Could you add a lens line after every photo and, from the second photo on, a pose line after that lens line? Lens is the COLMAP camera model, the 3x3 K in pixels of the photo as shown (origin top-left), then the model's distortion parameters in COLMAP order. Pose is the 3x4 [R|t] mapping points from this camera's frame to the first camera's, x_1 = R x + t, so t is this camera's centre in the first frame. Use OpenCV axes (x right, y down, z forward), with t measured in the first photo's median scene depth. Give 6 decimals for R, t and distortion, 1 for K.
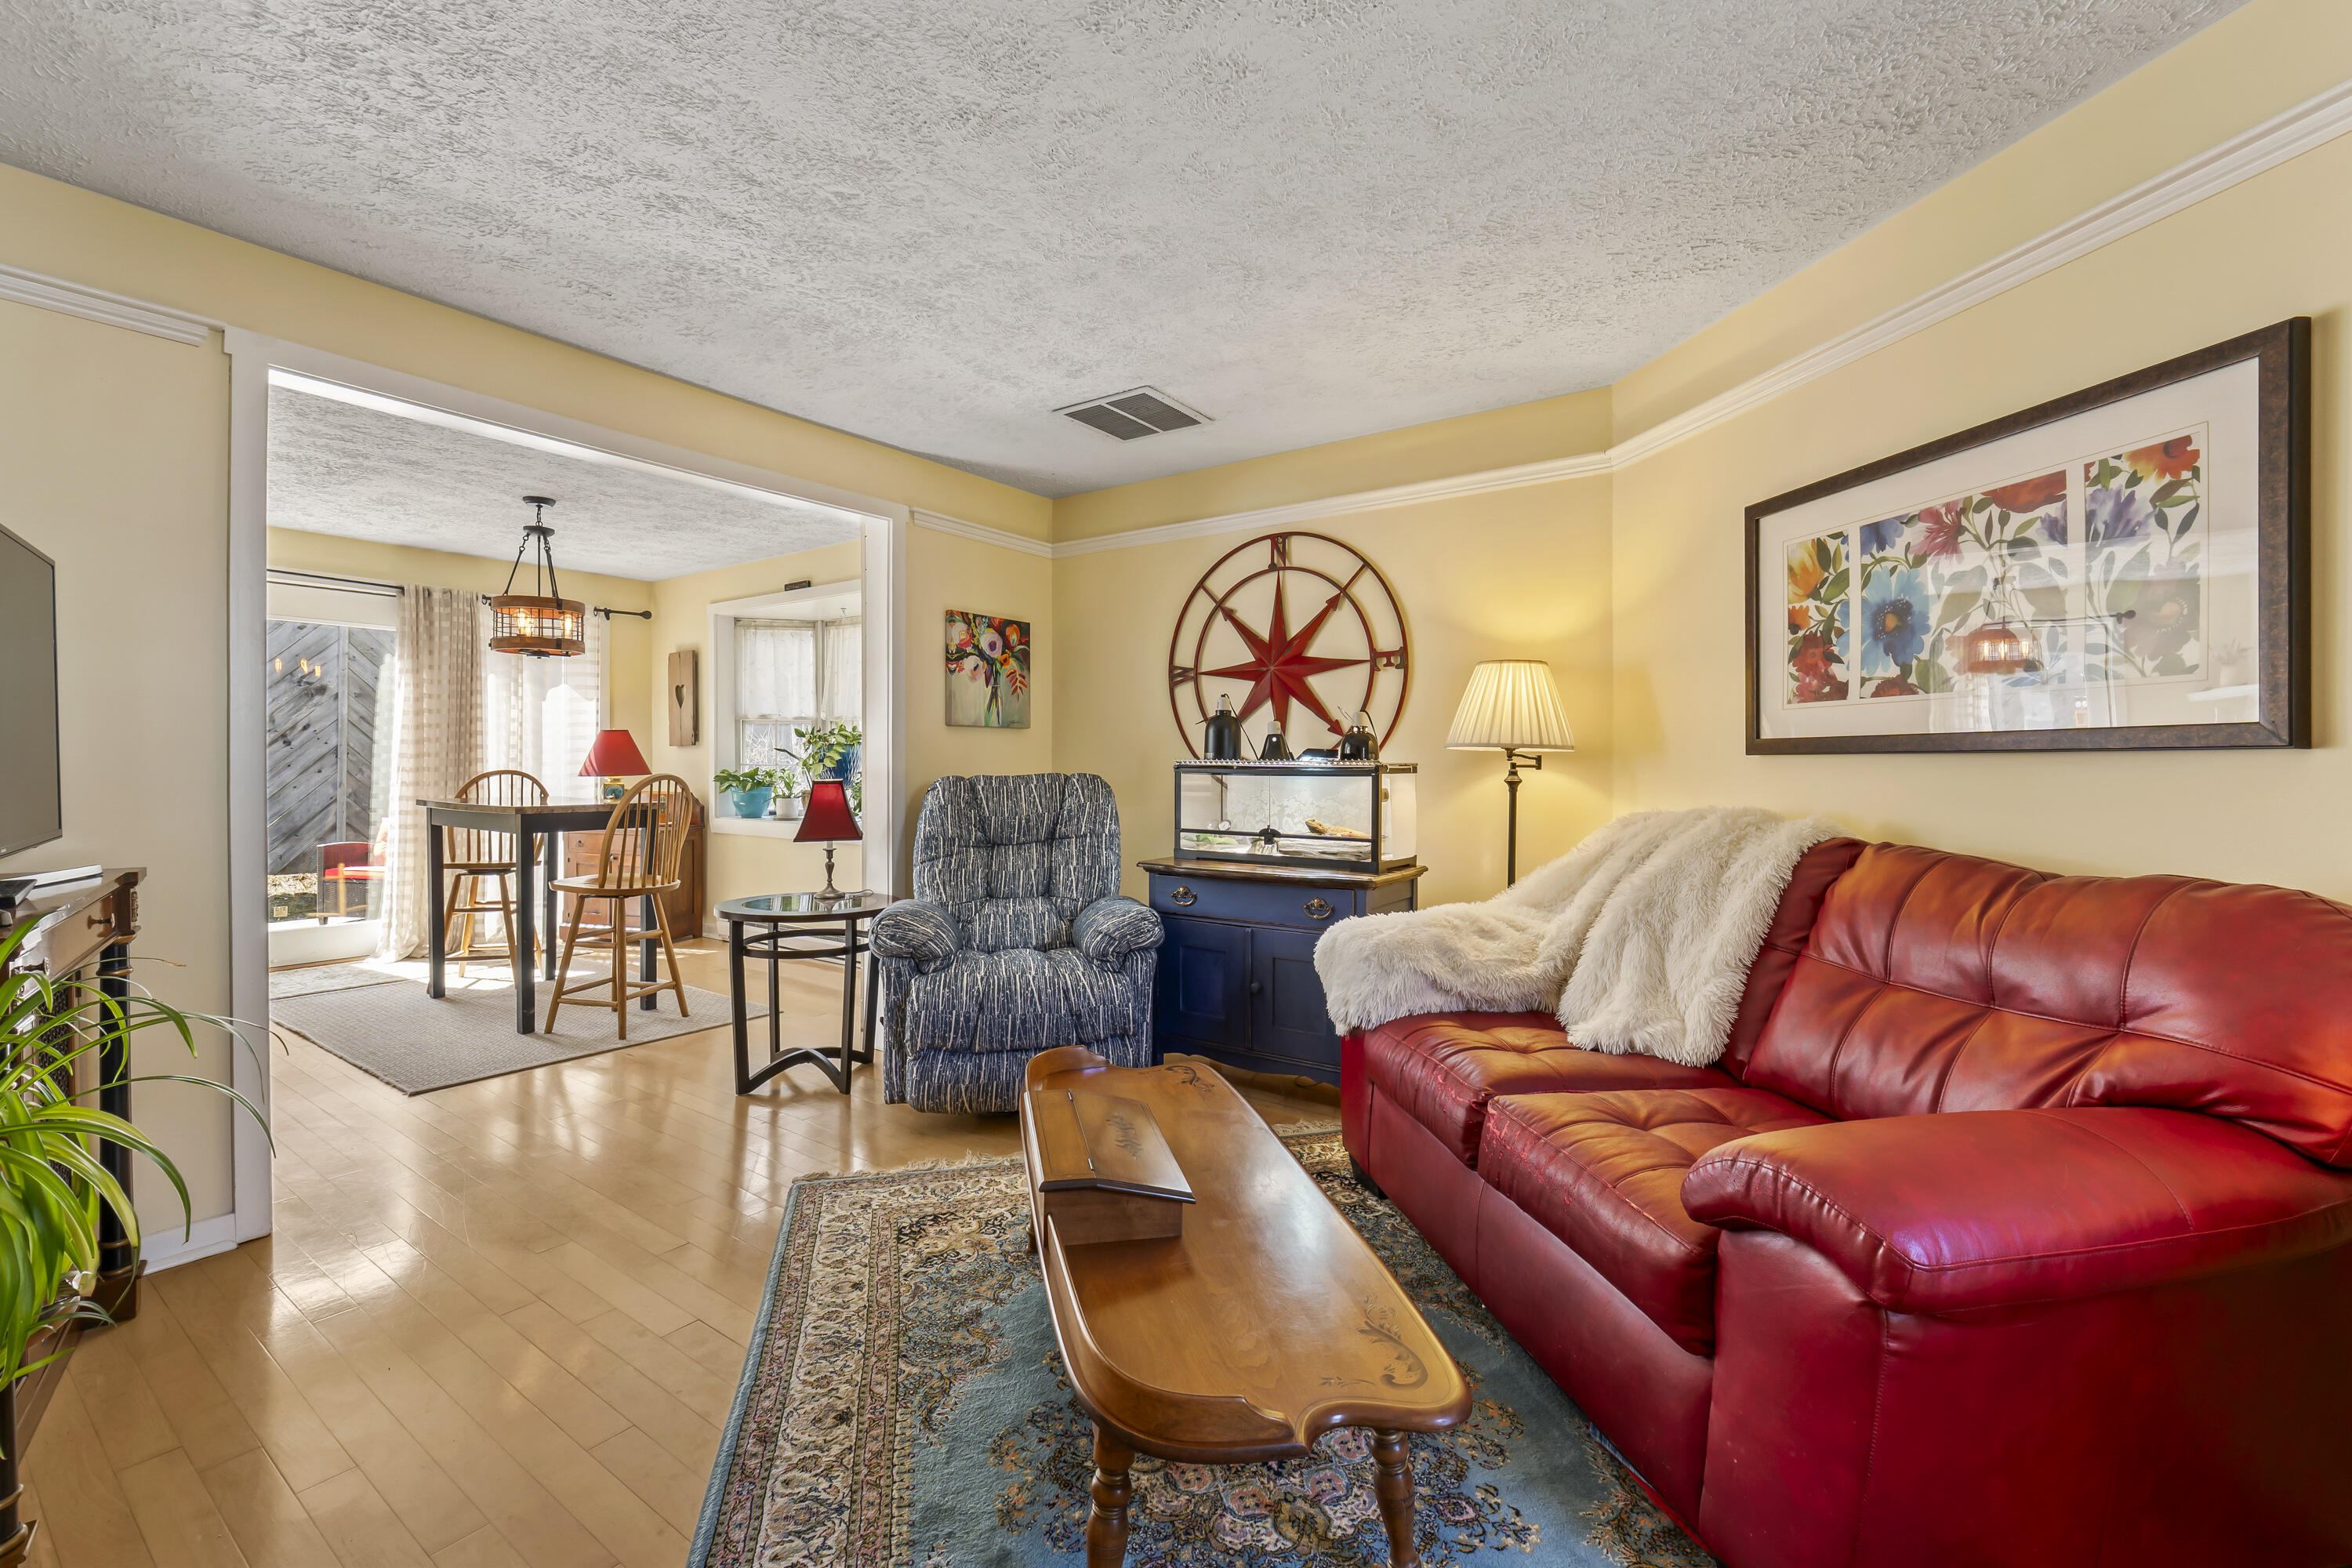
lens RADIAL K [[999.8, 0, 1173.3], [0, 999.8, 771.4], [0, 0, 1]] dist [0.000159, -0.000175]
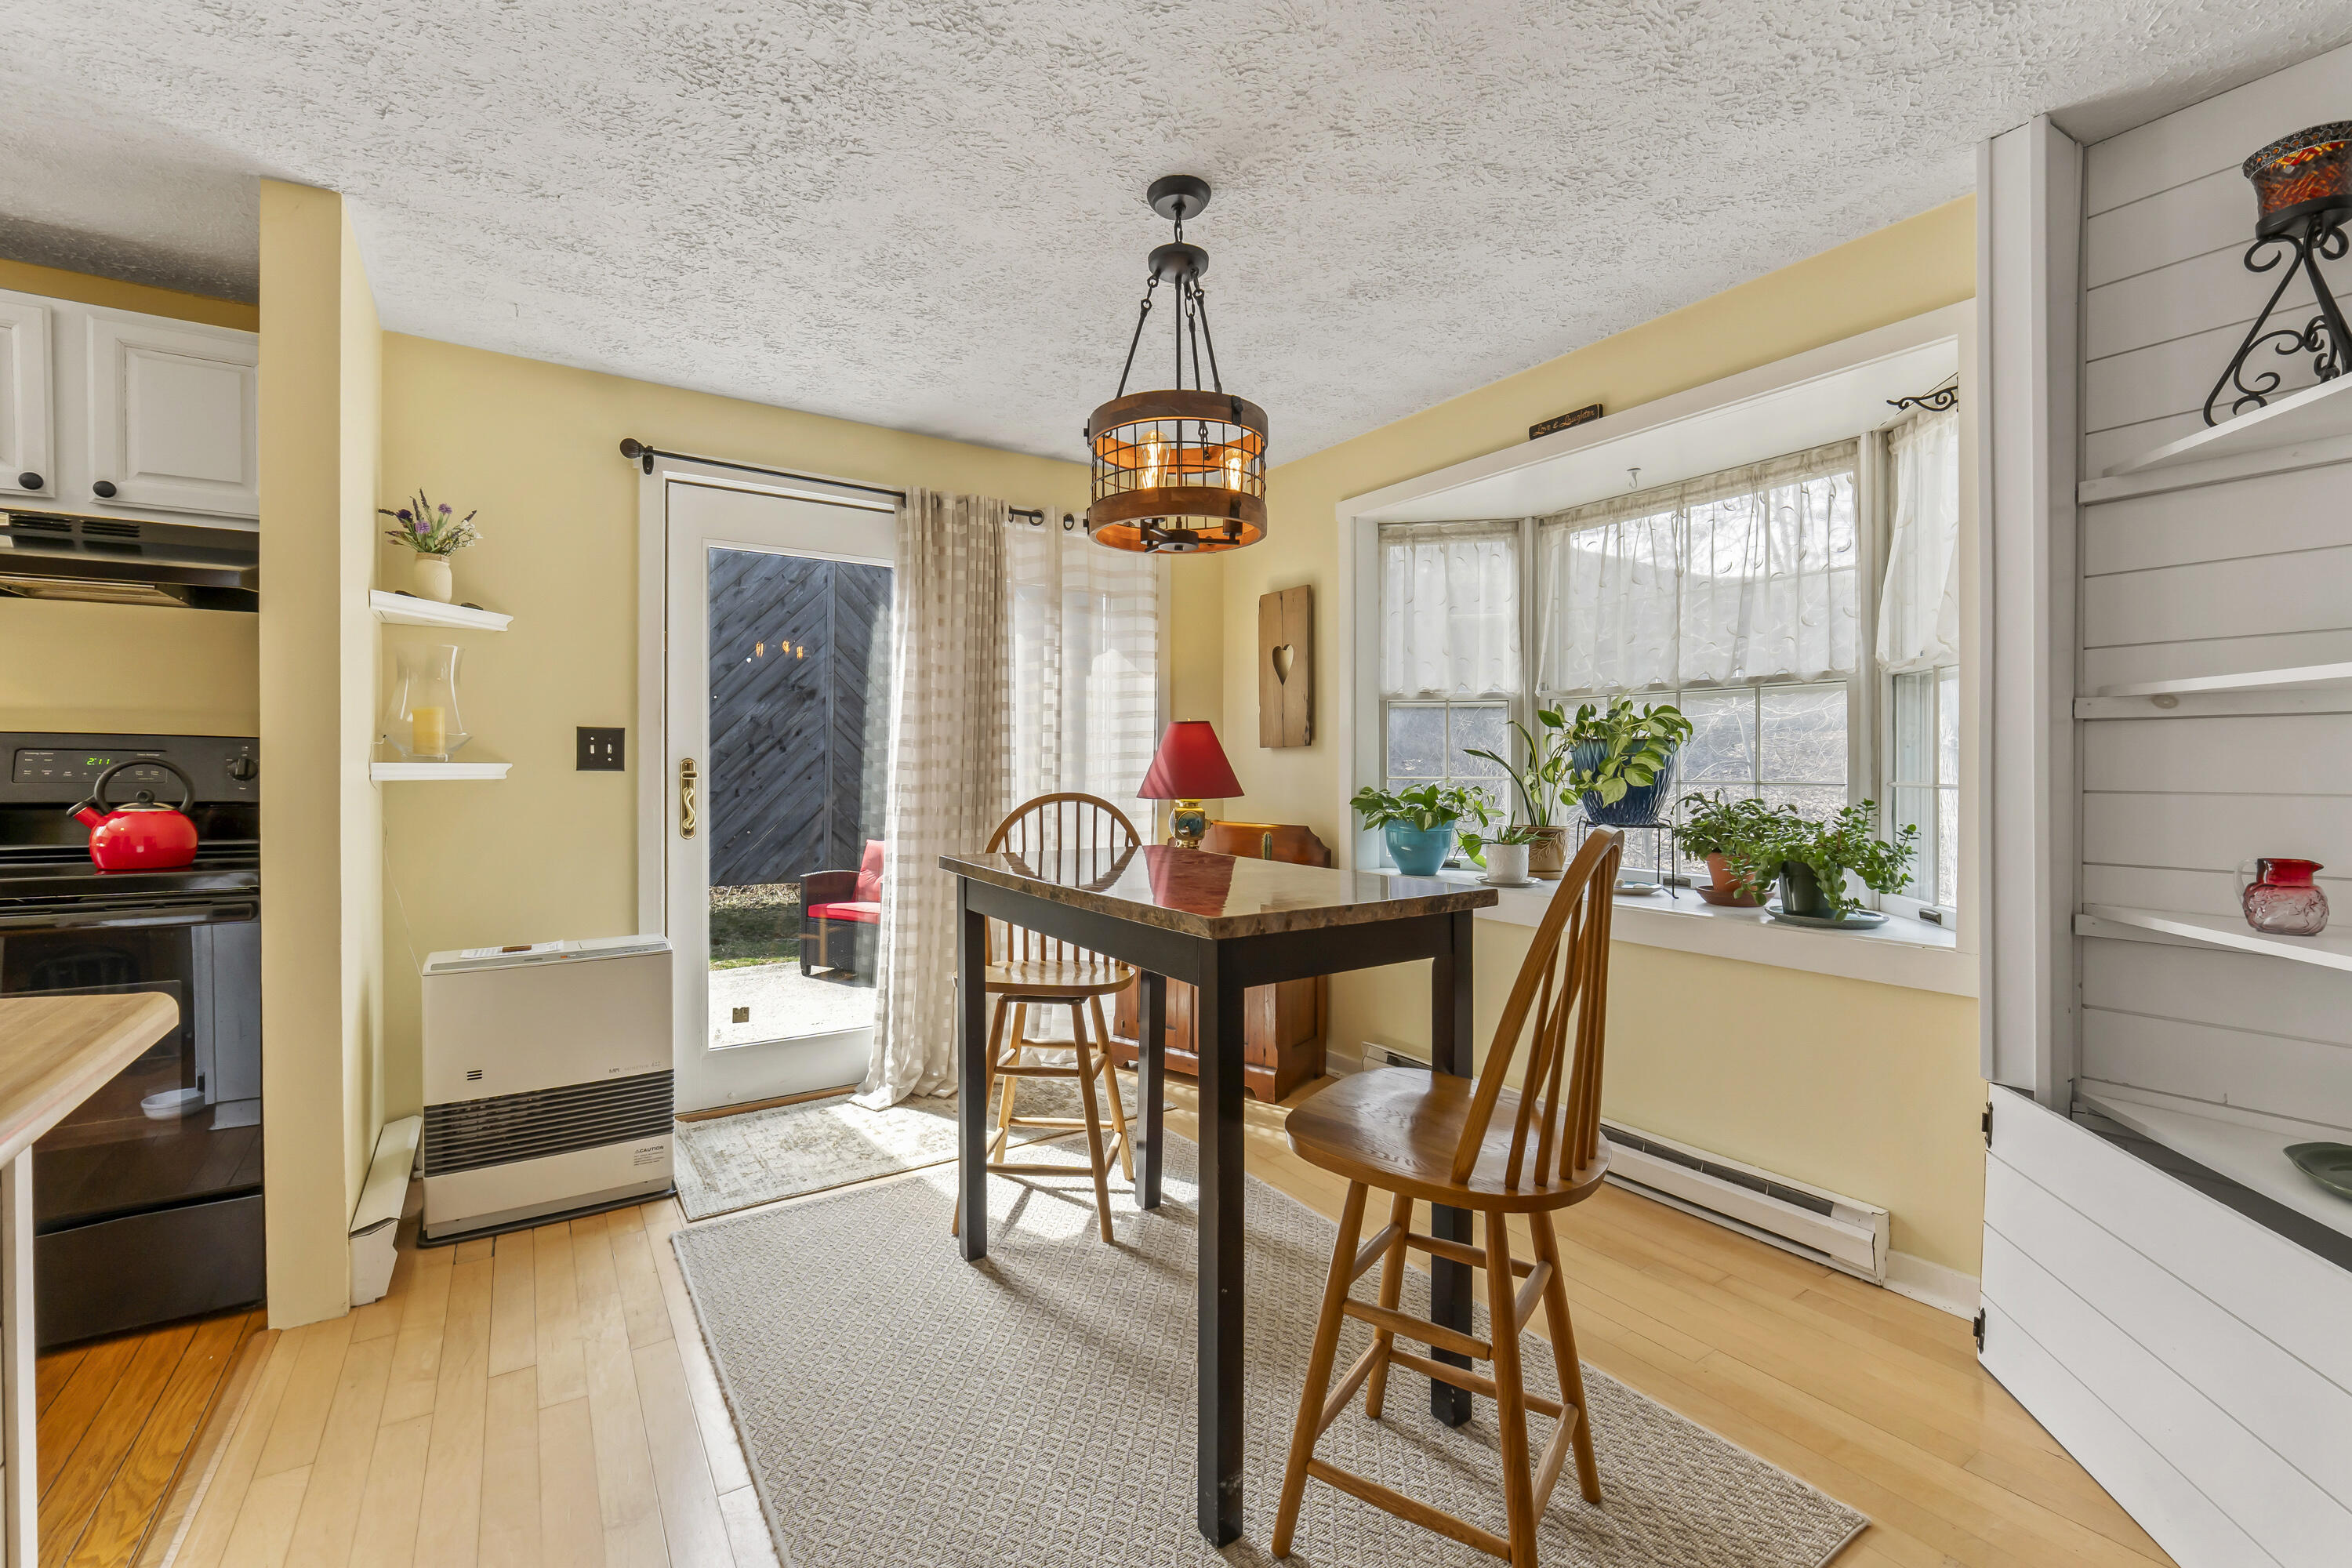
lens RADIAL K [[1002.6, 0, 1167.8], [0, 1002.6, 768.0], [0, 0, 1]] dist [0.012282, 0.000011]
pose [[0.932304, -0.000570, -0.361675, -0.597881], [-0.001650, 0.999982, -0.005829, -0.016575], [0.361671, 0.006031, 0.932286, 0.730353]]
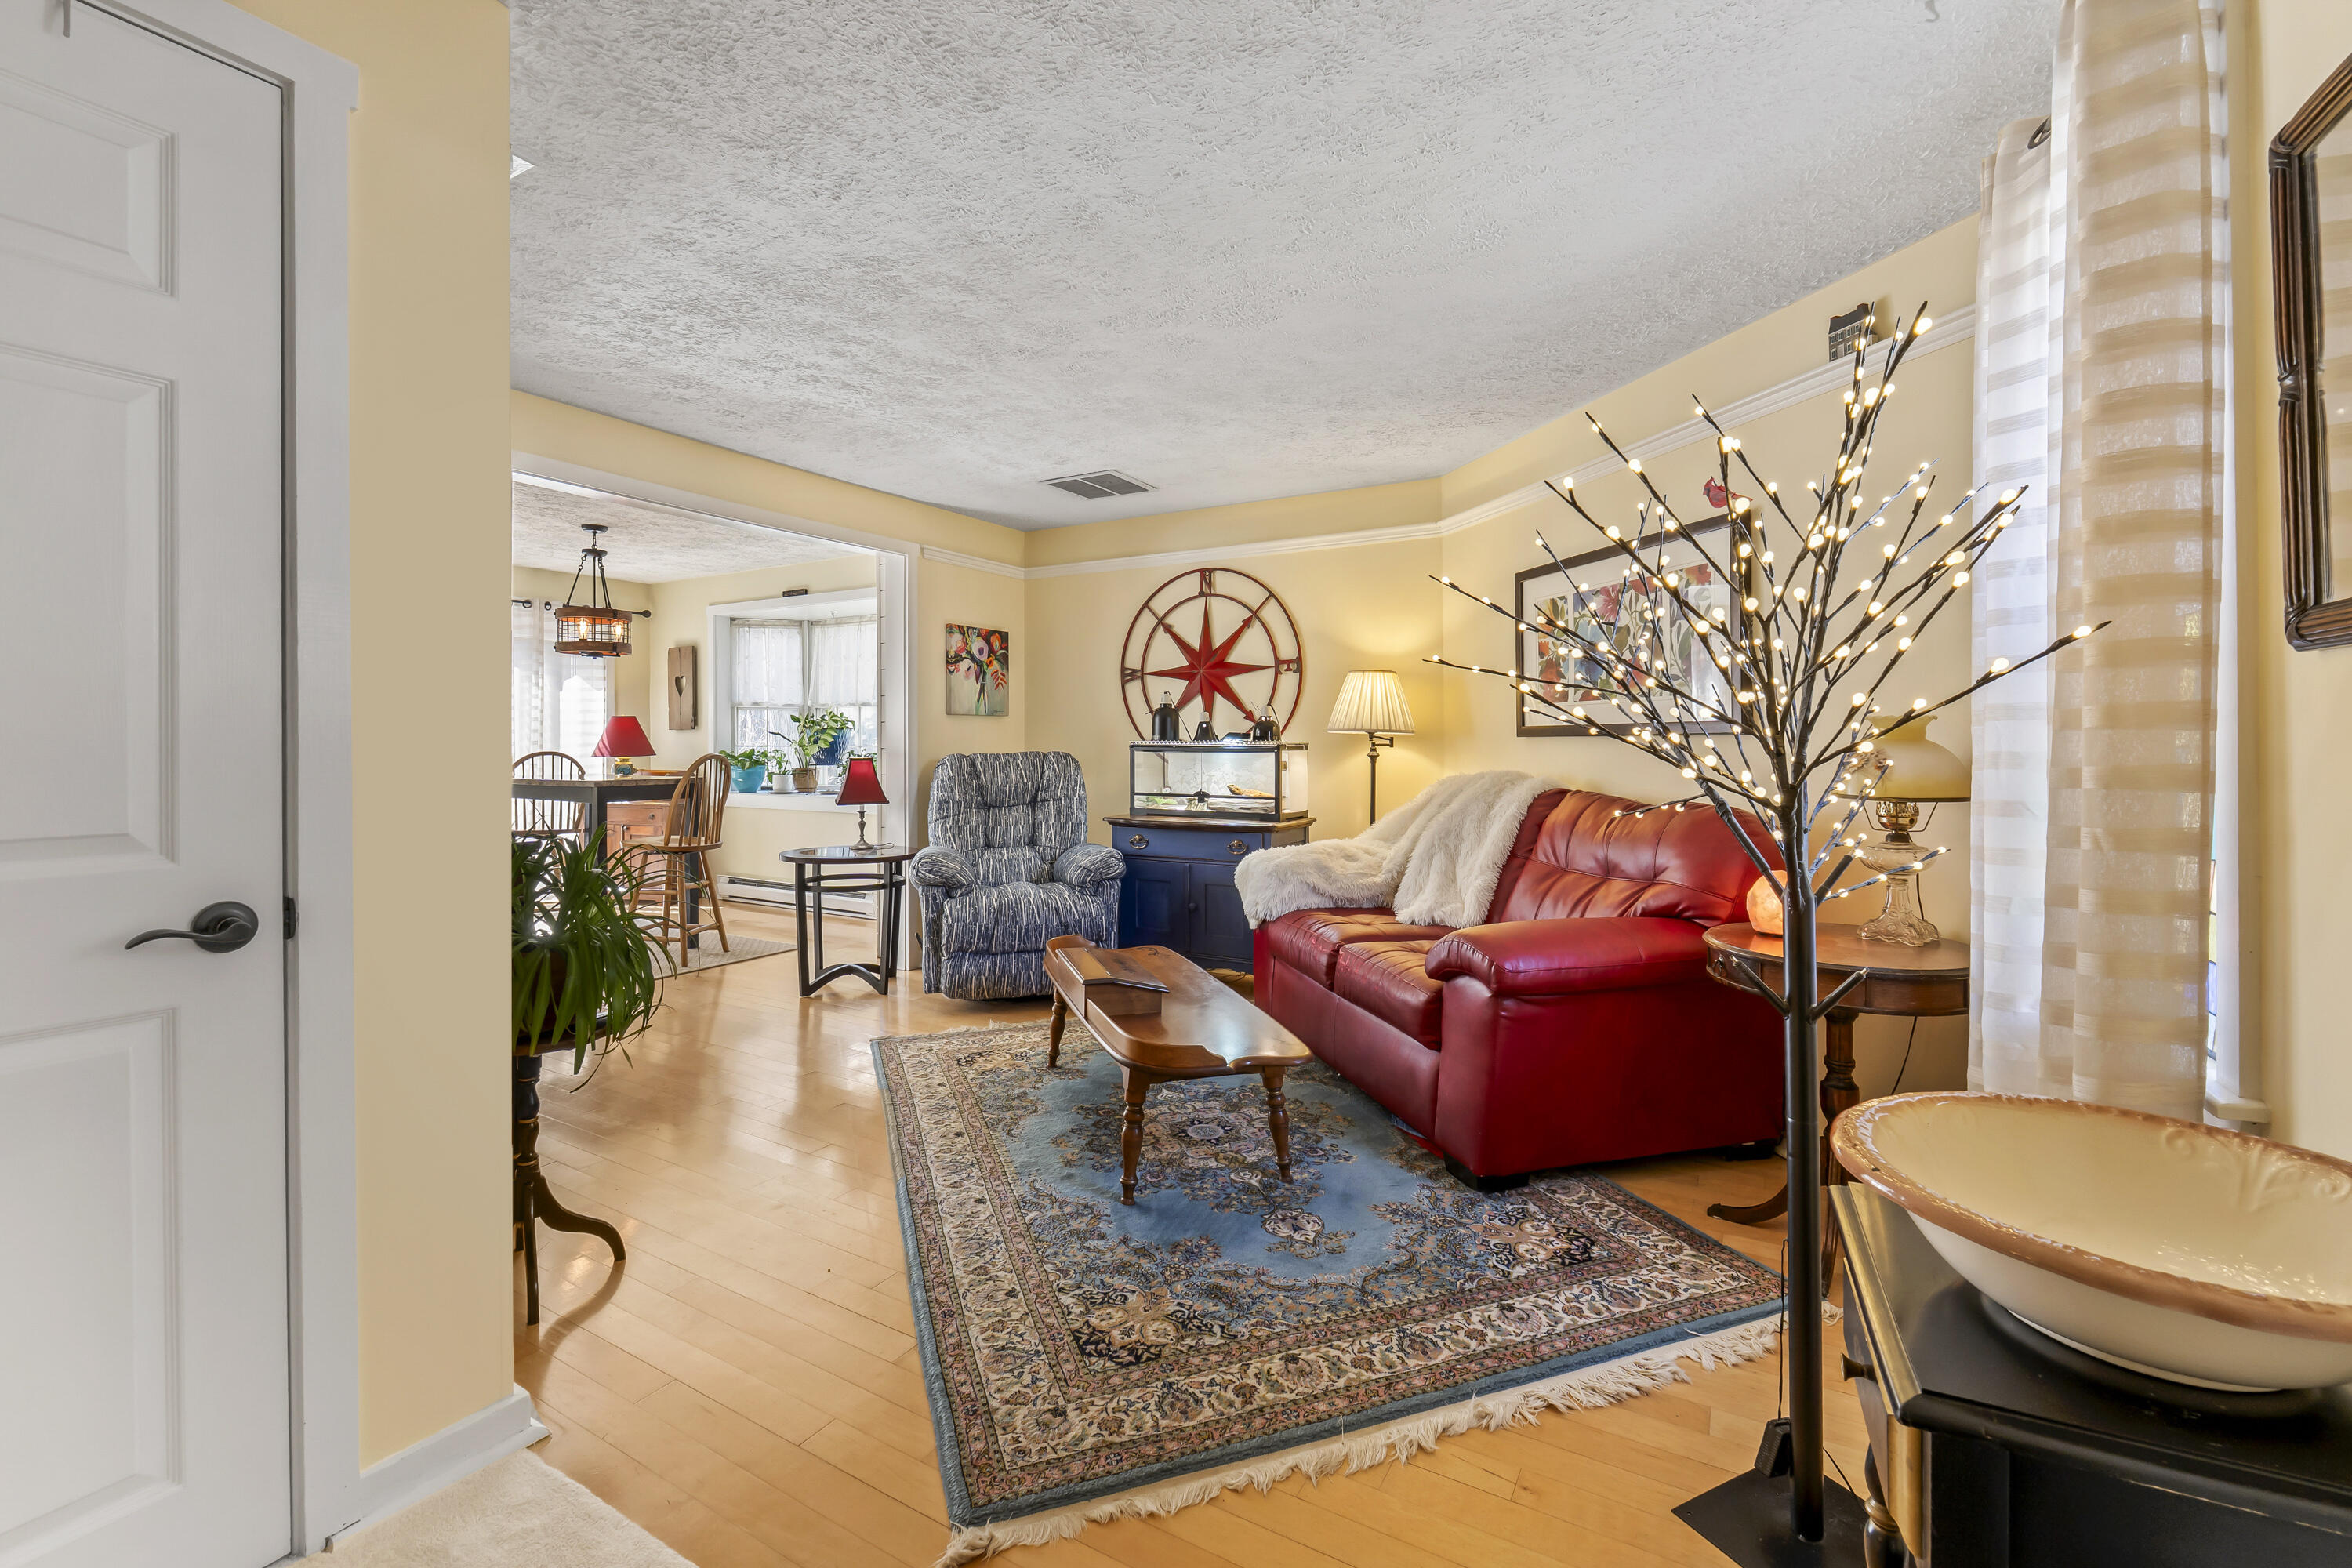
lens RADIAL K [[1012.4, 0, 1178.5], [0, 1012.4, 742.4], [0, 0, 1]] dist [0.000745, 0.000002]
pose [[0.996213, -0.004037, 0.086850, -0.050521], [0.004751, 0.999957, -0.008018, 0.001395], [-0.086814, 0.008400, 0.996189, -0.344432]]
